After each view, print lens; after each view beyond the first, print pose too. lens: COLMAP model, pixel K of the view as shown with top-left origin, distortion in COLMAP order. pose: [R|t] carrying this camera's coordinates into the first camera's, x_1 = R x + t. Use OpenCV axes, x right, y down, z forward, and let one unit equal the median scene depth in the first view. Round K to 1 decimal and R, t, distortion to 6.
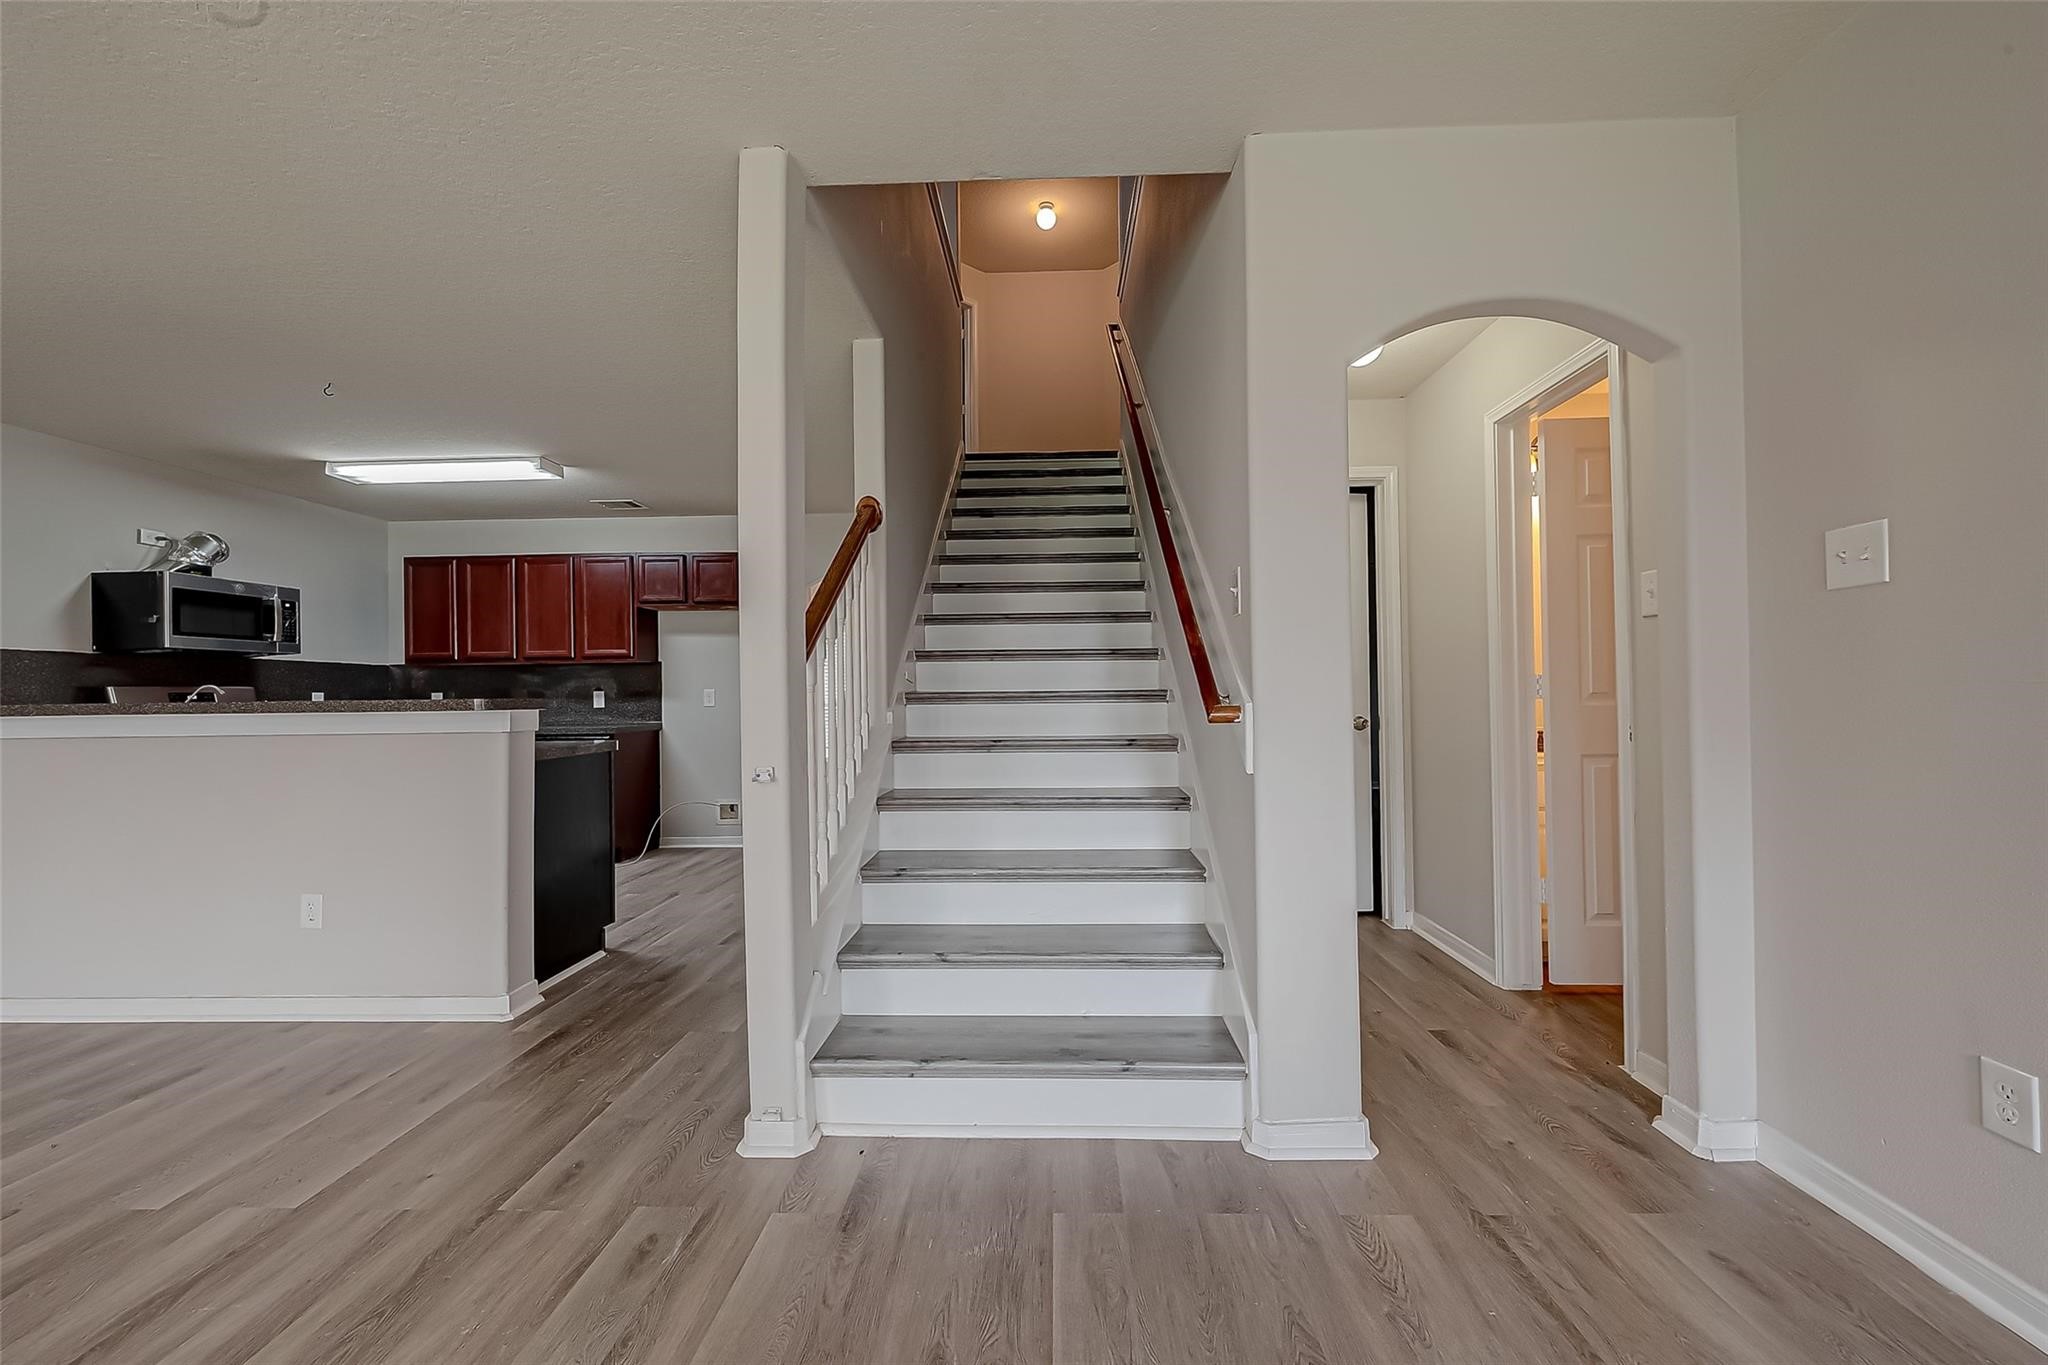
lens RADIAL K [[807.0, 0, 1035.6], [0, 807.0, 682.1], [0, 0, 1]] dist [-0.001816, -0.000520]
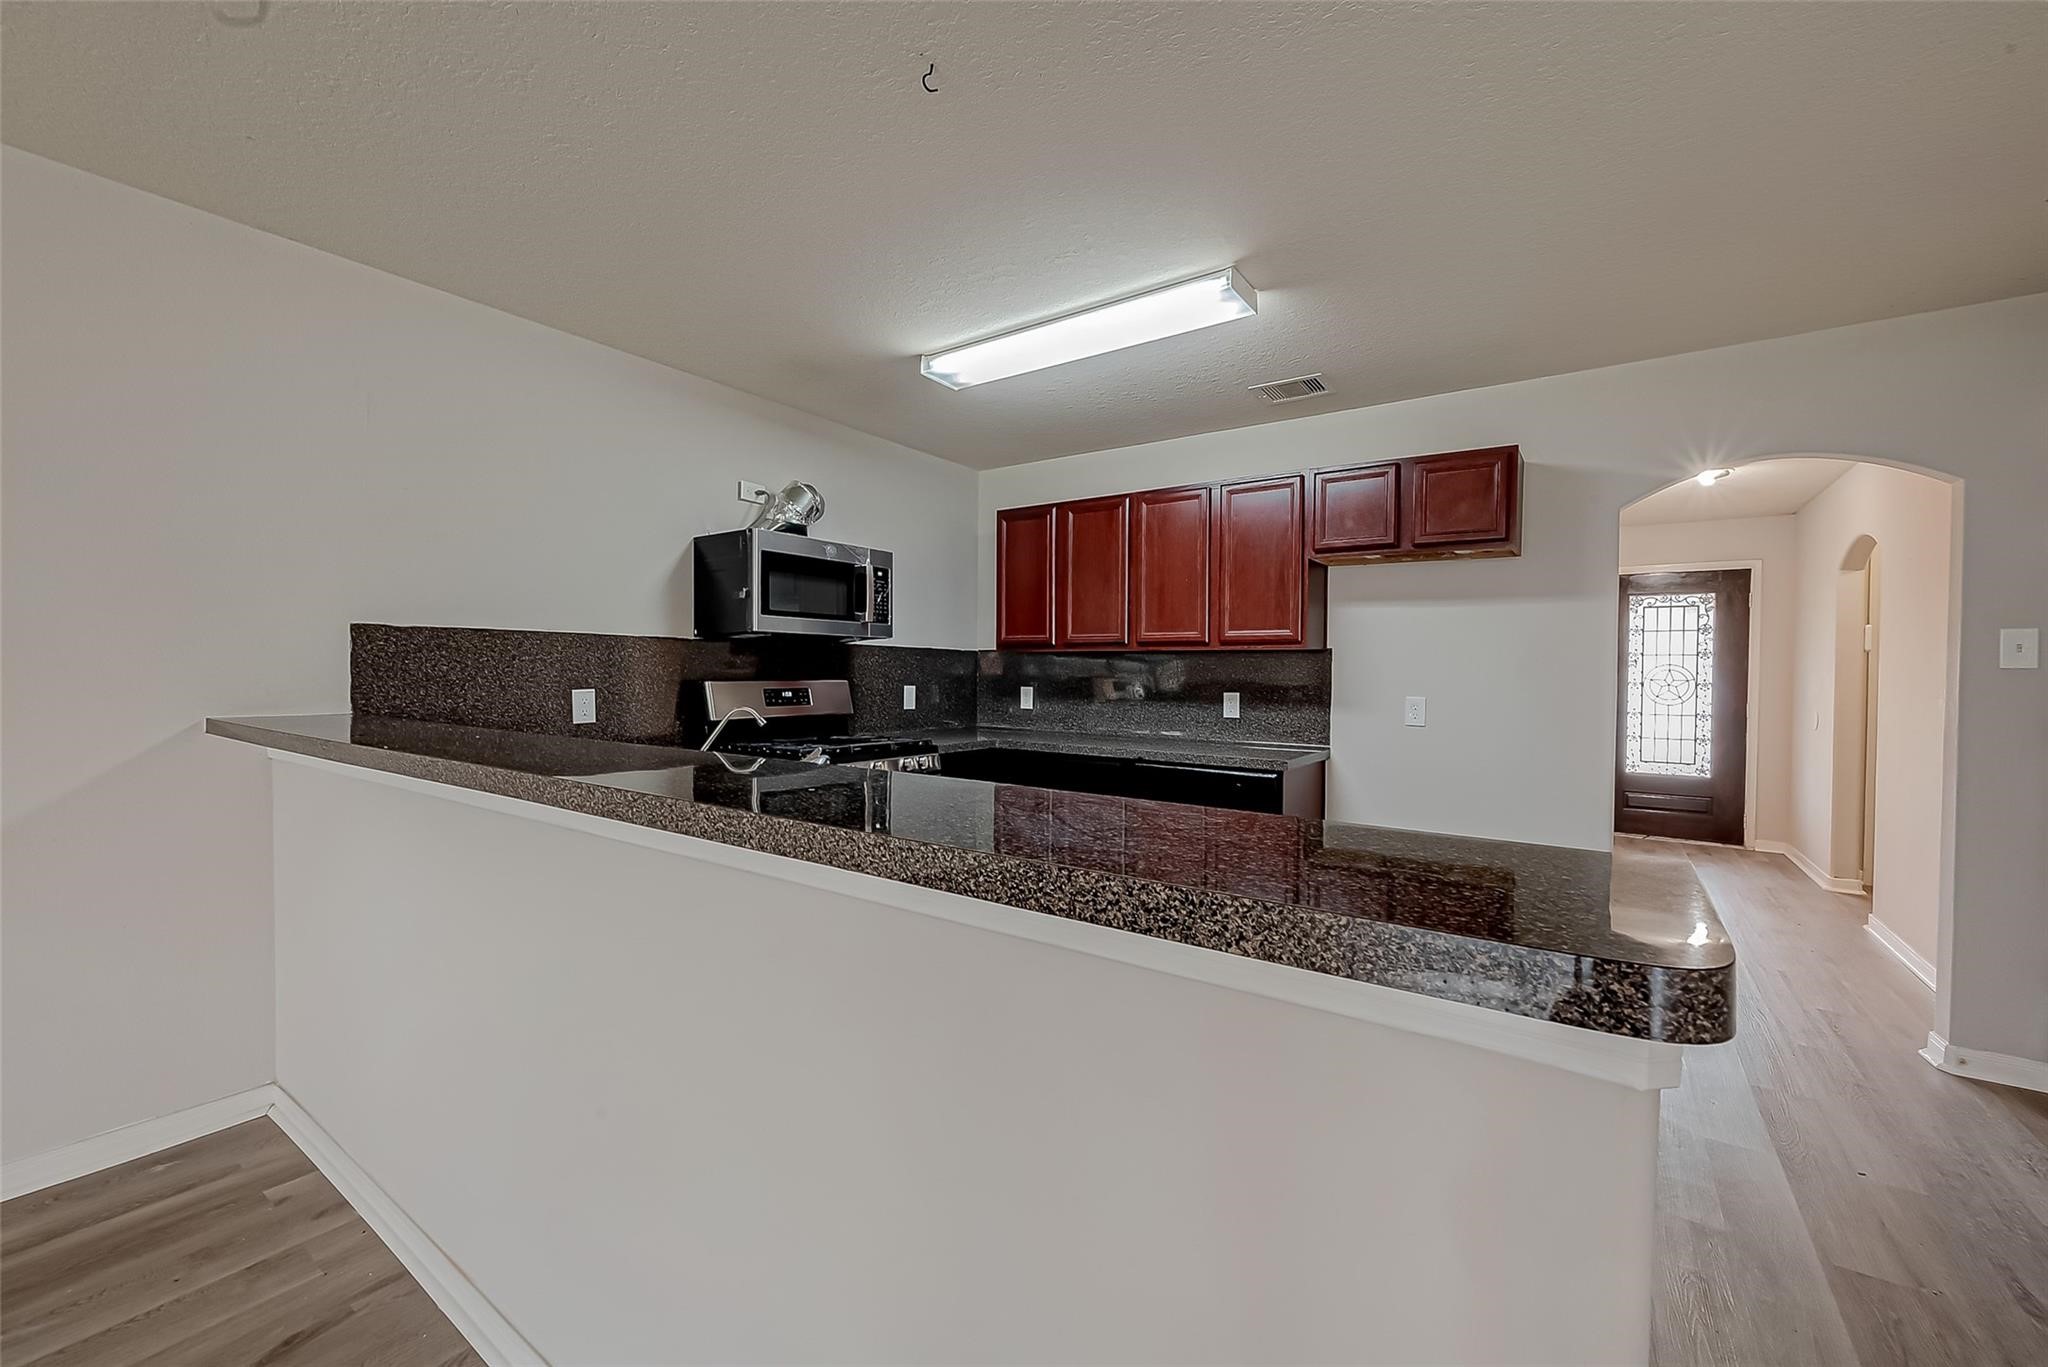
lens RADIAL K [[807.0, 0, 1035.6], [0, 807.0, 683.1], [0, 0, 1]] dist [-0.001816, -0.000520]
pose [[0.839030, 0.030212, -0.543245, -0.391858], [-0.014367, 0.999339, 0.033387, -0.020467], [0.543895, -0.020208, 0.838910, 0.441884]]
